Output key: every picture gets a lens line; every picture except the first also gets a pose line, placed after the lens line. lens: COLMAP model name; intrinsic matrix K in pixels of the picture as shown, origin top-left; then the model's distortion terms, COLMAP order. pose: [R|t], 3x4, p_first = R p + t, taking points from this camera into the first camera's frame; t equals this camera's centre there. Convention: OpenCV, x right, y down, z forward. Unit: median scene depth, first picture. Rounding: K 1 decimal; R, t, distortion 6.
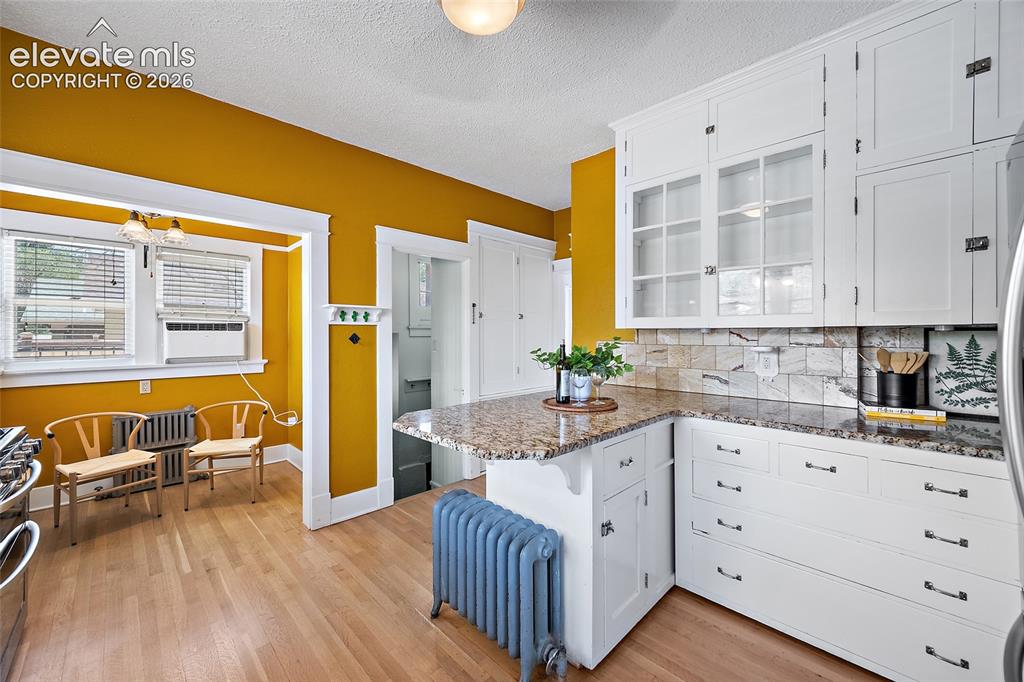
lens RADIAL K [[404.2, 0, 511.7], [0, 404.2, 337.0], [0, 0, 1]] dist [-0.003976, -0.000911]
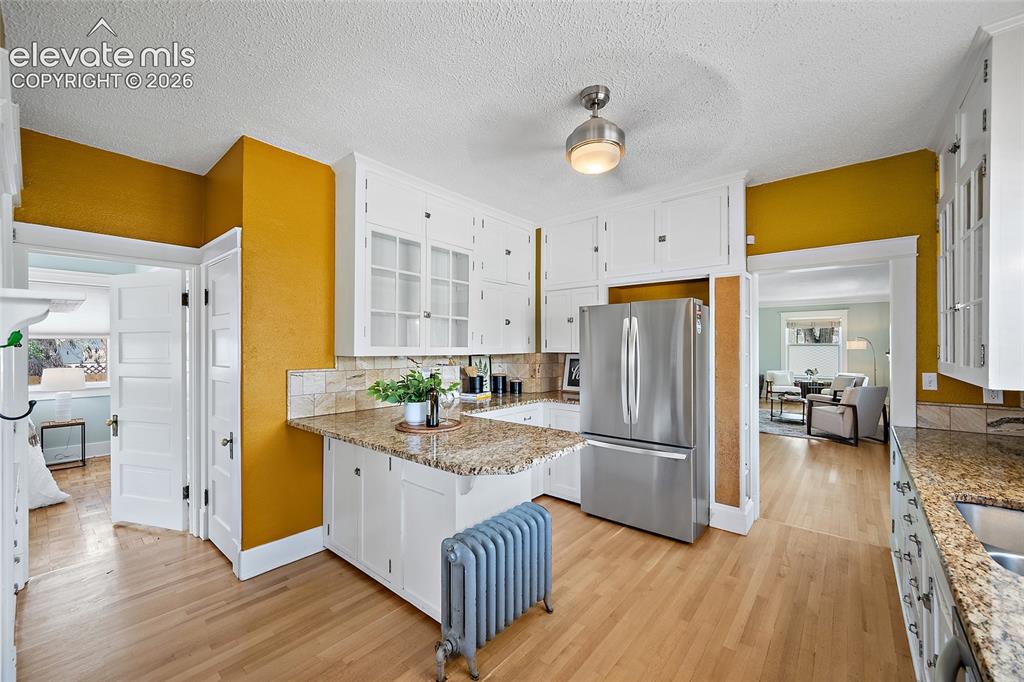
lens RADIAL K [[404.2, 0, 508.6], [0, 404.2, 347.6], [0, 0, 1]] dist [-0.003976, -0.000911]
pose [[-0.096290, 0.002271, 0.995351, -0.939206], [0.007289, 0.999972, -0.001576, -0.046106], [-0.995327, 0.007103, -0.096303, 0.855285]]
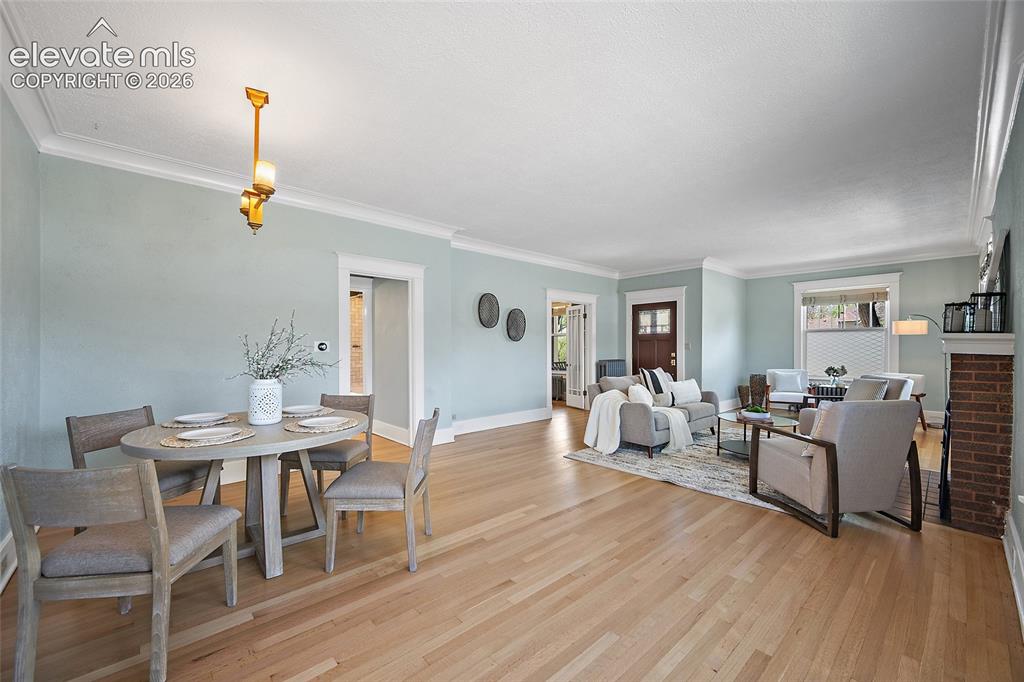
lens RADIAL K [[404.2, 0, 514.7], [0, 404.2, 347.3], [0, 0, 1]] dist [-0.003976, -0.000911]
pose [[0.042535, 0.008520, 0.999059, 0.246807], [0.019075, 0.999774, -0.009338, 0.055623], [-0.998913, 0.019454, 0.042363, -0.780649]]
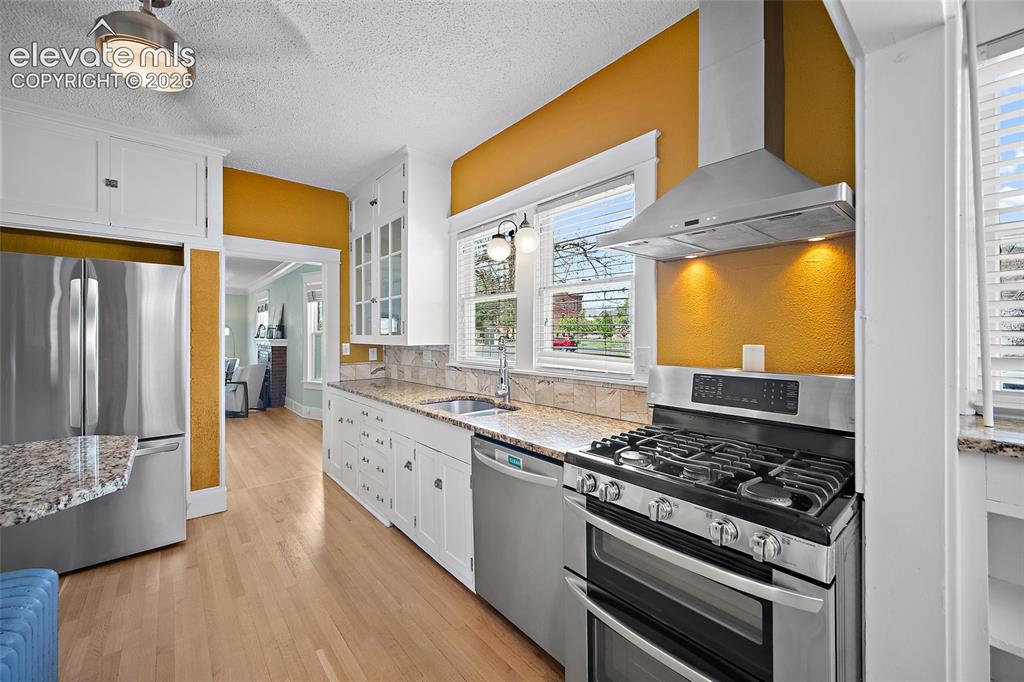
lens RADIAL K [[404.2, 0, 510.1], [0, 404.2, 336.4], [0, 0, 1]] dist [-0.003976, -0.000911]
pose [[-0.997827, 0.009793, 0.065161, -0.717566], [0.010432, 0.999901, 0.009481, -0.004537], [-0.065062, 0.010141, -0.997830, 1.241891]]
